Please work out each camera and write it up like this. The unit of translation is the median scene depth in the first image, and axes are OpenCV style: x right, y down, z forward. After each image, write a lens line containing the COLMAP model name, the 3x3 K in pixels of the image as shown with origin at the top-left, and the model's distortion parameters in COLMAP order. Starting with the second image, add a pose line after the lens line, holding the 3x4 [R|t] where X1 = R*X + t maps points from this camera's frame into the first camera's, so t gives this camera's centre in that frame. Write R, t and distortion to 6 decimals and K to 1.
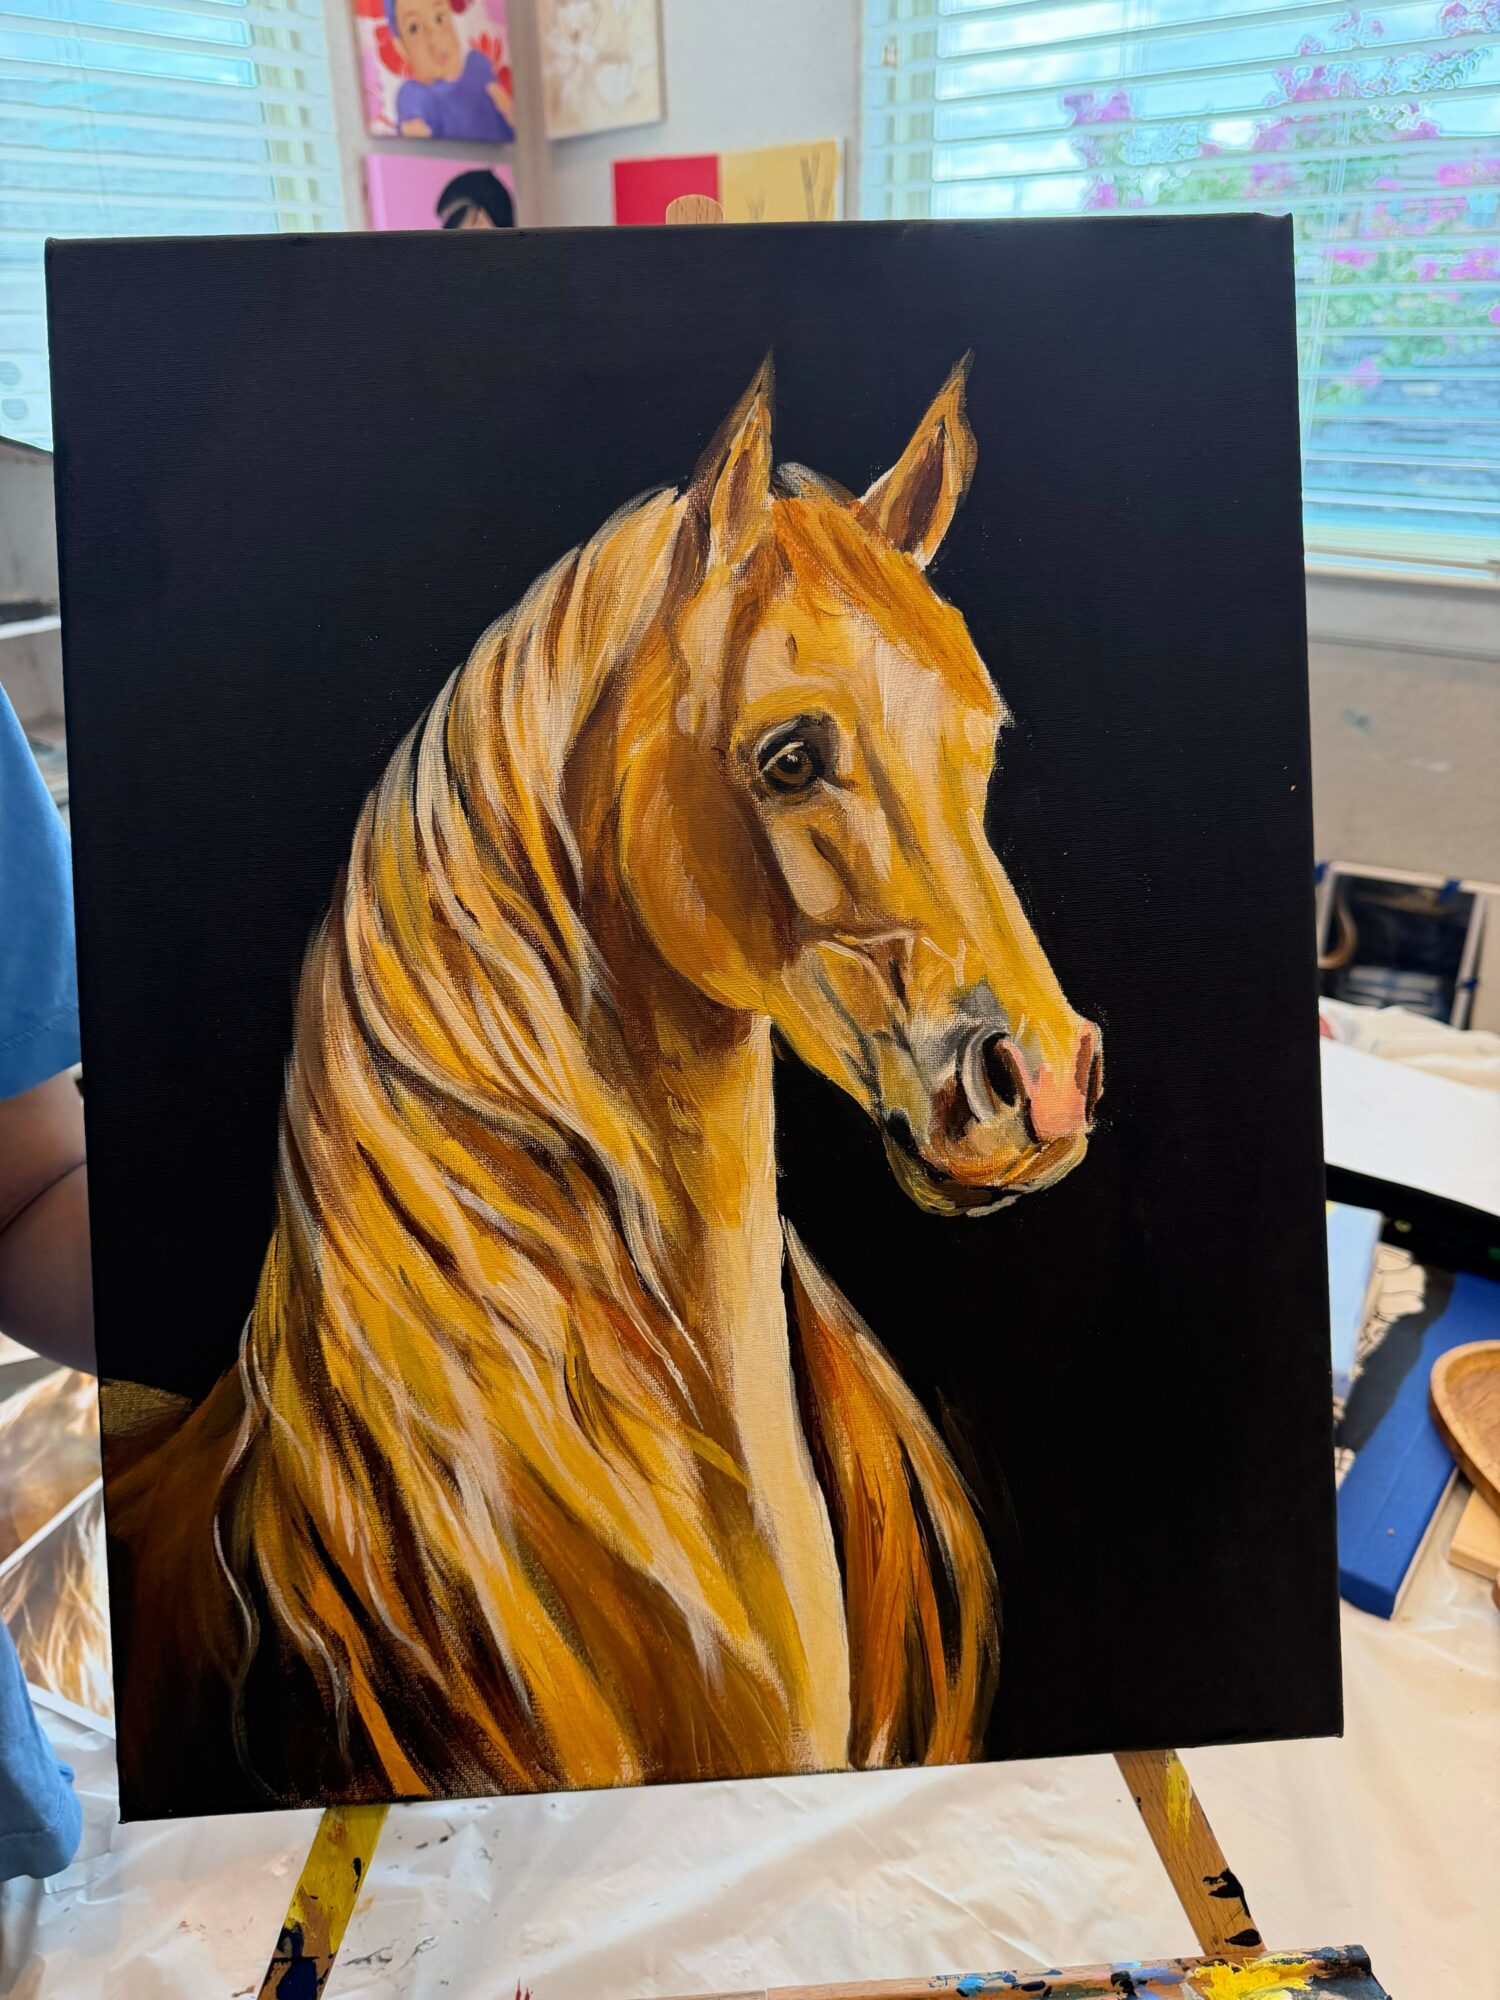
lens RADIAL K [[1473.5, 0, 800.2], [0, 1473.5, 990.3], [0, 0, 1]] dist [0.038337, -0.058272]
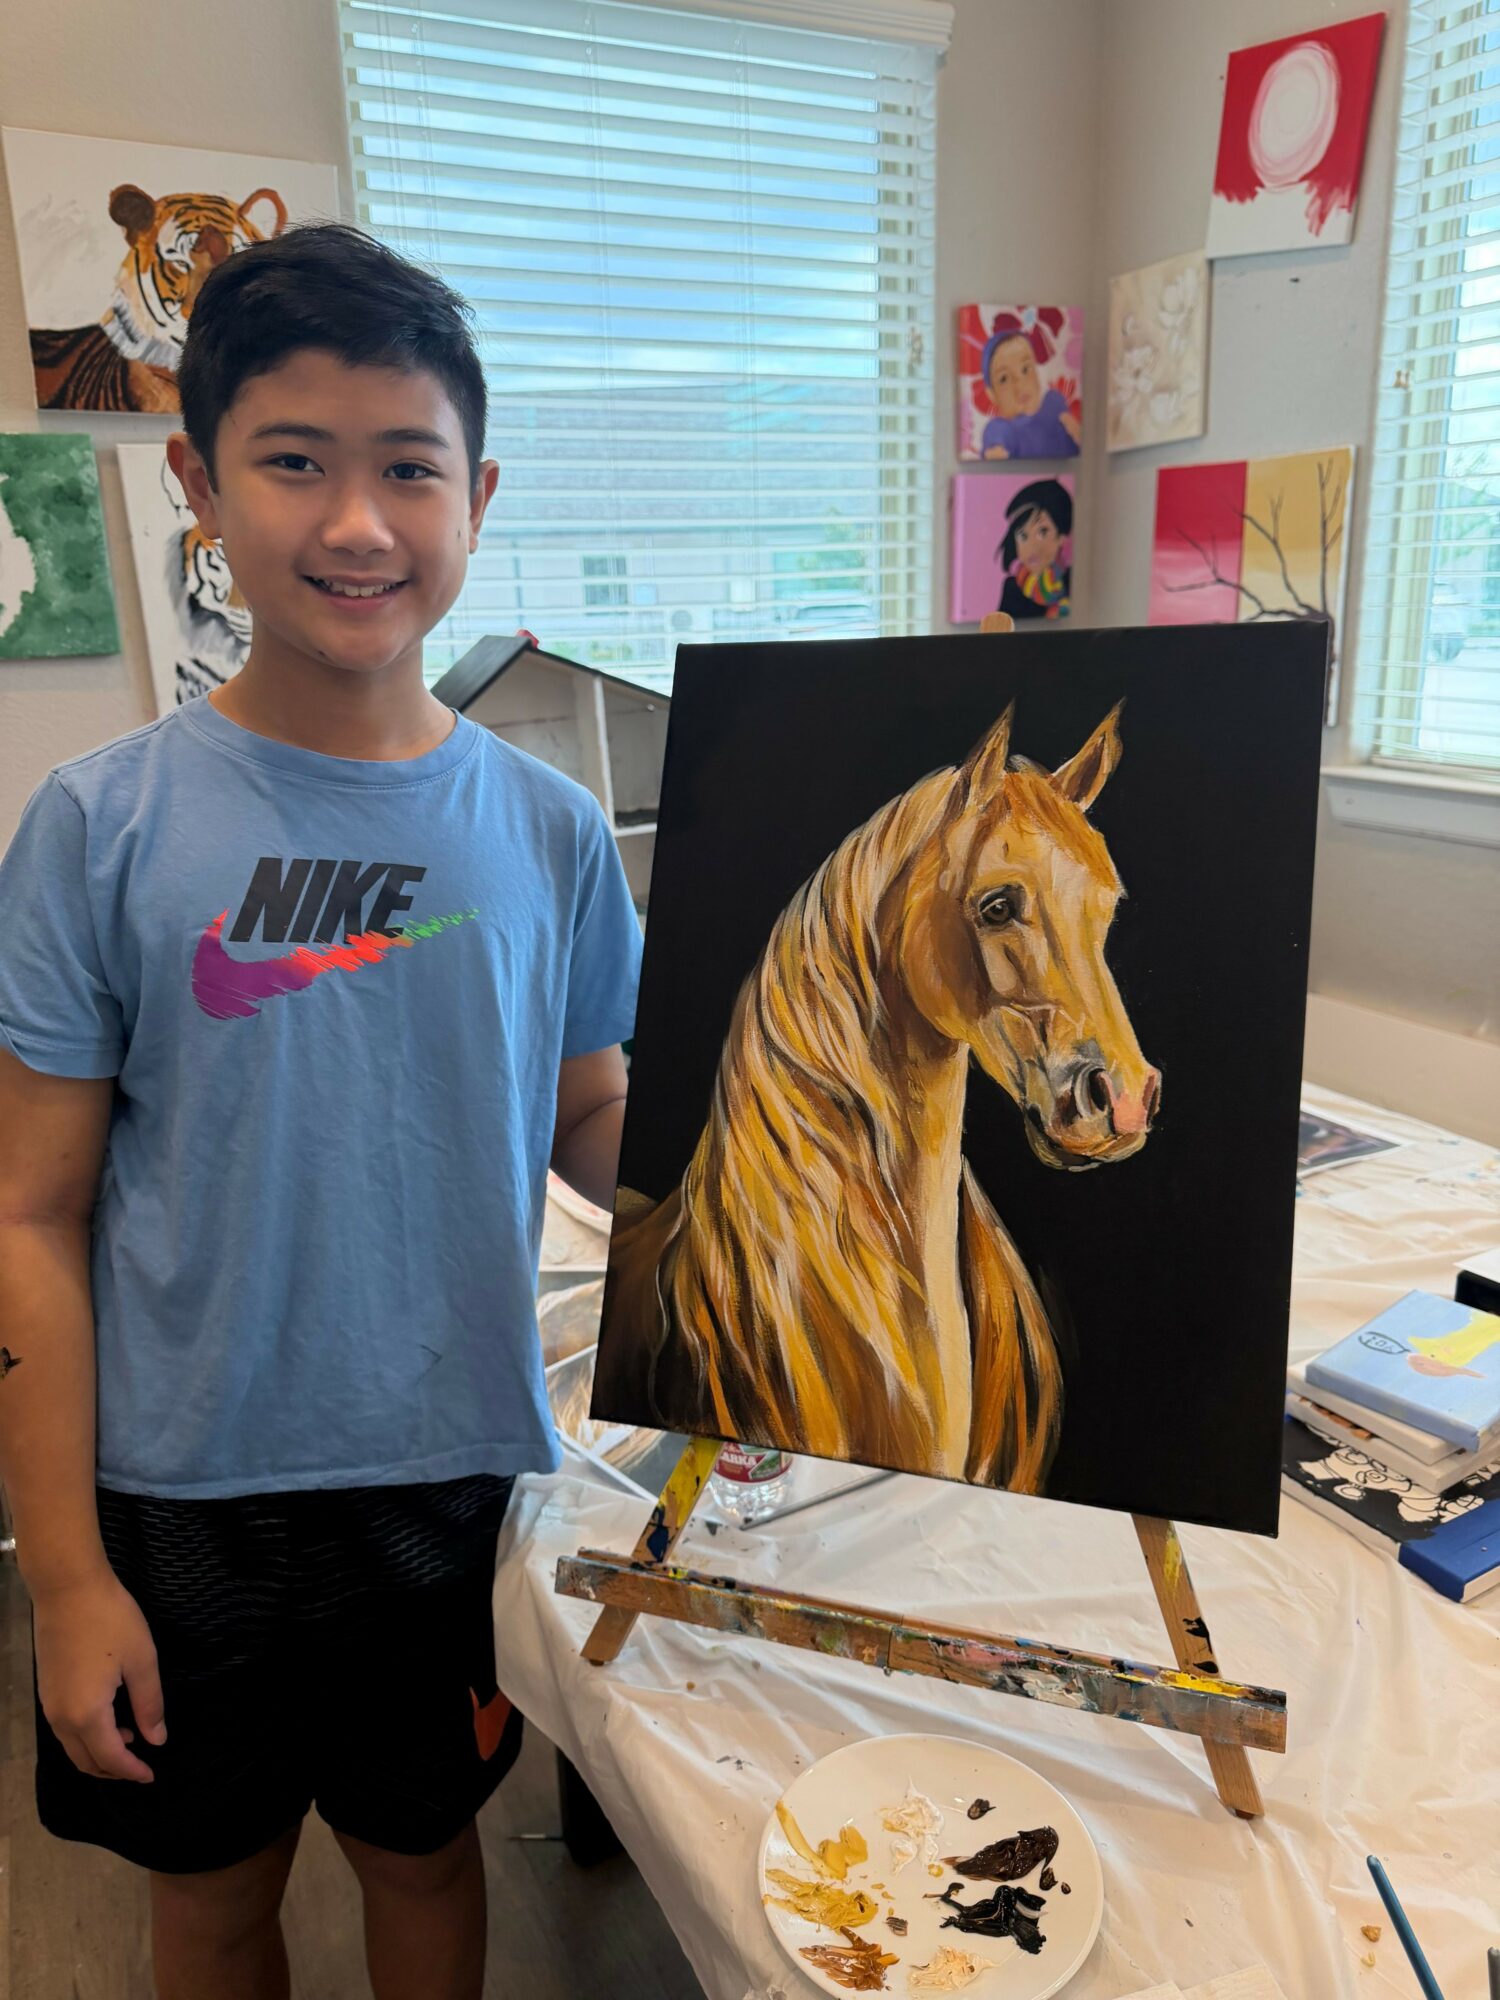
lens RADIAL K [[1473.5, 0, 734.5], [0, 1473.5, 904.4], [0, 0, 1]] dist [0.038337, -0.058272]
pose [[0.912628, 0.062388, -0.404003, 0.442267], [-0.142634, 0.974774, -0.171674, 0.204898], [0.383101, 0.214299, 0.898504, -0.792603]]
